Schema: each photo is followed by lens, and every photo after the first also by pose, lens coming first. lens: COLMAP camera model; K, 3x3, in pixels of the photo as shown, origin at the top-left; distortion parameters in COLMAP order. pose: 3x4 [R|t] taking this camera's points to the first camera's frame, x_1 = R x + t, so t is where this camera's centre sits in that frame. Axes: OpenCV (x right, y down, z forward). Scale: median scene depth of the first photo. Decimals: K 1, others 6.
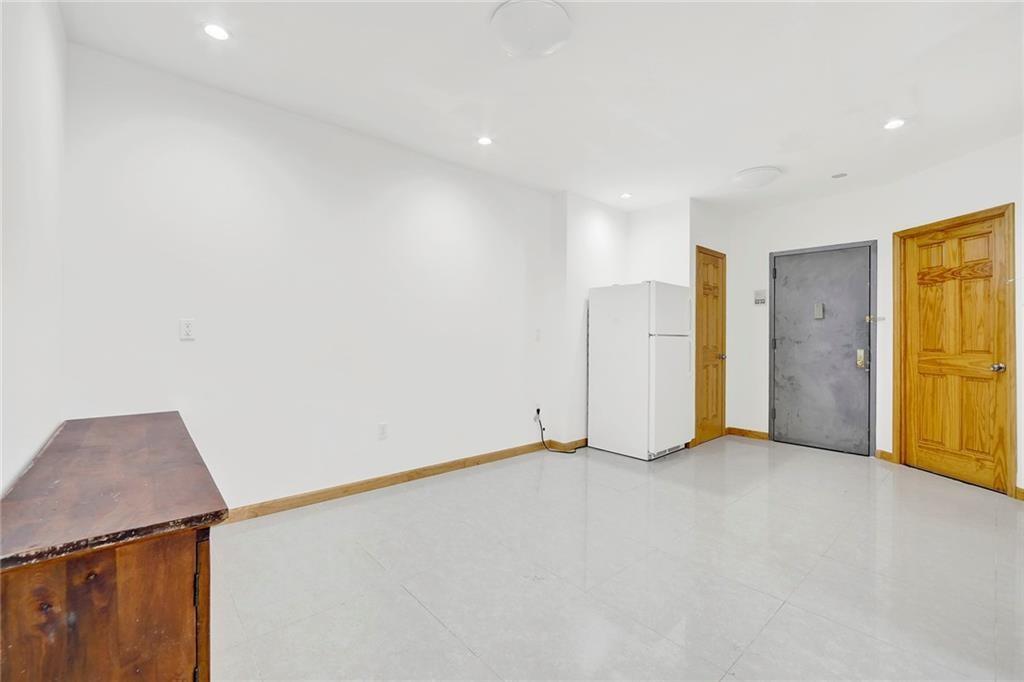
lens RADIAL K [[411.4, 0, 496.7], [0, 411.4, 333.3], [0, 0, 1]] dist [-0.005971, 0.000755]
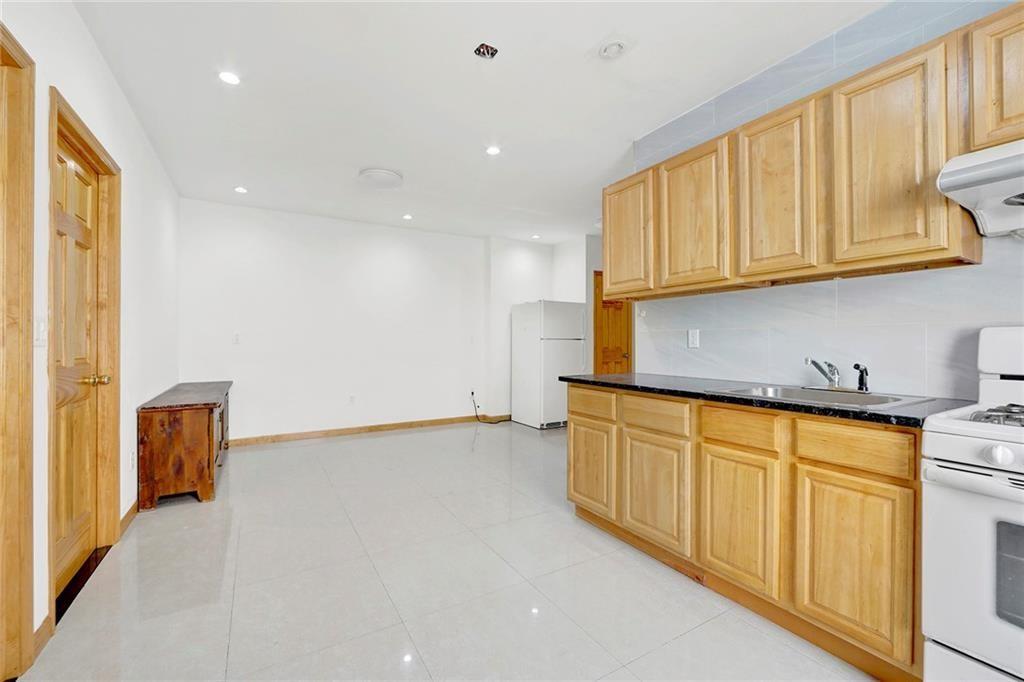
lens RADIAL K [[411.4, 0, 500.8], [0, 411.4, 338.9], [0, 0, 1]] dist [-0.005971, 0.000755]
pose [[0.981418, -0.002900, -0.191861, 0.505394], [0.003658, 0.999987, 0.003598, -0.001908], [0.191848, -0.004233, 0.981416, -0.392445]]
